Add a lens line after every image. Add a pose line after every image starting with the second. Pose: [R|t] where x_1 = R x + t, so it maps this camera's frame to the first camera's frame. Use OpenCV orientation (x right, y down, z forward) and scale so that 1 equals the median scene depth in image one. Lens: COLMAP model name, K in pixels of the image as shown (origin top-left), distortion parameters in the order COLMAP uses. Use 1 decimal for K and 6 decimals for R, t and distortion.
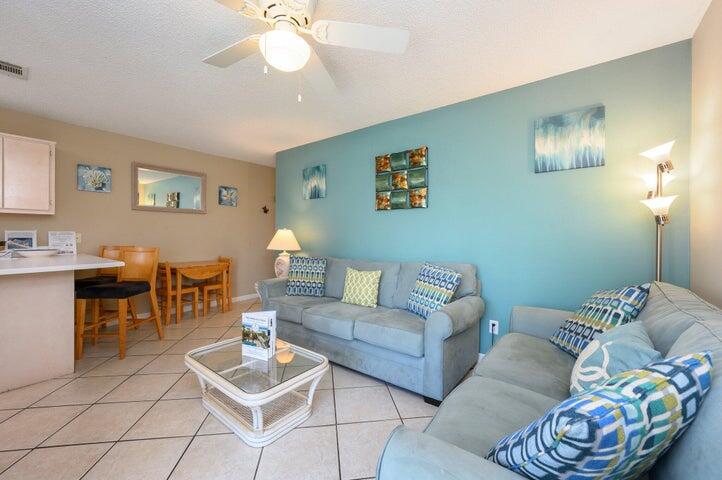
lens RADIAL K [[287.2, 0, 361.9], [0, 287.2, 235.8], [0, 0, 1]] dist [-0.000037, 0.000263]
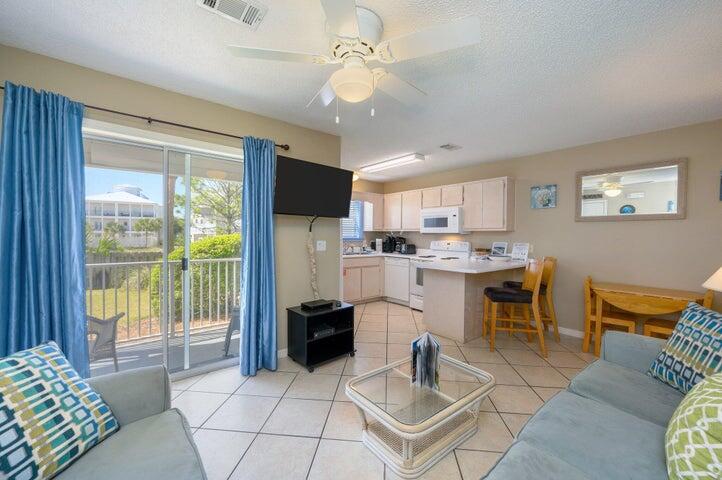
lens RADIAL K [[287.2, 0, 361.9], [0, 287.2, 242.6], [0, 0, 1]] dist [-0.000037, 0.000263]
pose [[-0.212233, 0.025867, -0.976877, 0.343105], [-0.008396, 0.999564, 0.028292, -0.045877], [0.977183, 0.014206, -0.211923, 0.558689]]
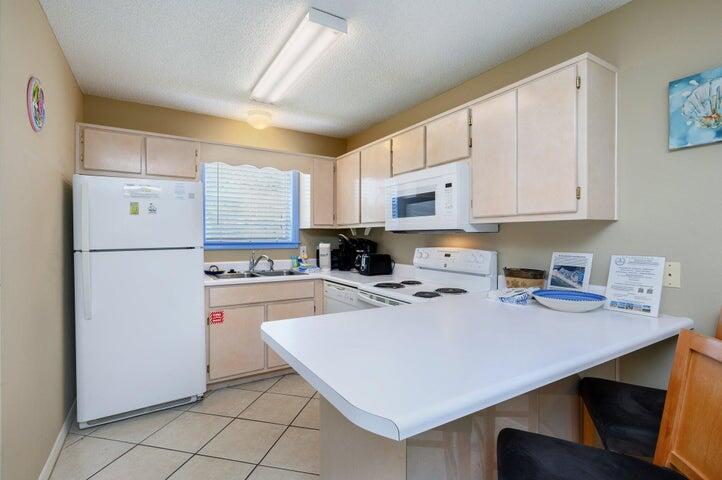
lens RADIAL K [[349.5, 0, 360.5], [0, 349.5, 238.4], [0, 0, 1]] dist [0.002928, -0.000499]
pose [[-0.338140, 0.007619, -0.941065, -0.403346], [0.000596, 0.999969, 0.007881, -0.044362], [0.941096, 0.002104, -0.338134, 0.762775]]
